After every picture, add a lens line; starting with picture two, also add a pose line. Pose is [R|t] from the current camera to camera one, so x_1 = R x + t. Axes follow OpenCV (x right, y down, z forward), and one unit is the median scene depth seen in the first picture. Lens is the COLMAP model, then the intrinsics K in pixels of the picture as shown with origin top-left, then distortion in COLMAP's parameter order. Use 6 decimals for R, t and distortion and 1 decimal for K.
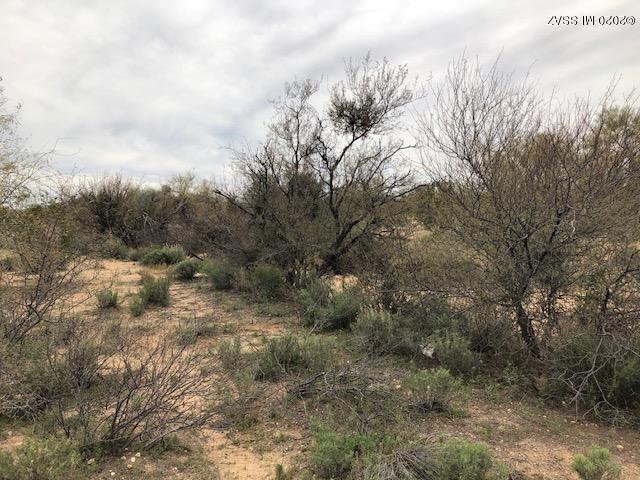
lens RADIAL K [[516.3, 0, 316.9], [0, 516.3, 239.0], [0, 0, 1]] dist [0.021799, -0.022032]
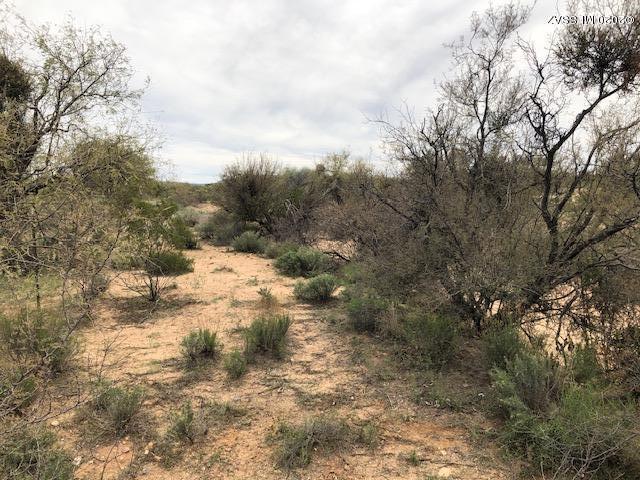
lens RADIAL K [[516.3, 0, 308.6], [0, 516.3, 246.3], [0, 0, 1]] dist [0.021799, -0.022032]
pose [[0.951537, 0.040741, -0.304823, -0.051226], [-0.022903, 0.997822, 0.061868, -0.056886], [0.306680, -0.051888, 0.950397, 0.349243]]
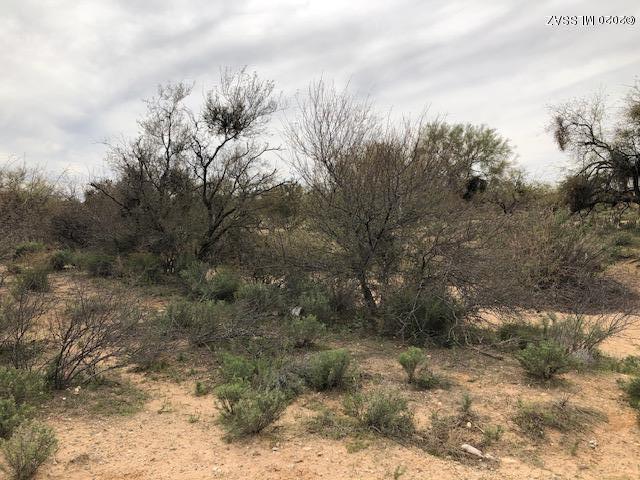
lens RADIAL K [[516.3, 0, 318.4], [0, 516.3, 236.6], [0, 0, 1]] dist [0.021799, -0.022032]
pose [[0.957465, -0.007471, 0.288452, -0.061423], [0.009847, 0.999928, -0.006788, 0.028448], [-0.288380, 0.009340, 0.957470, -0.141641]]
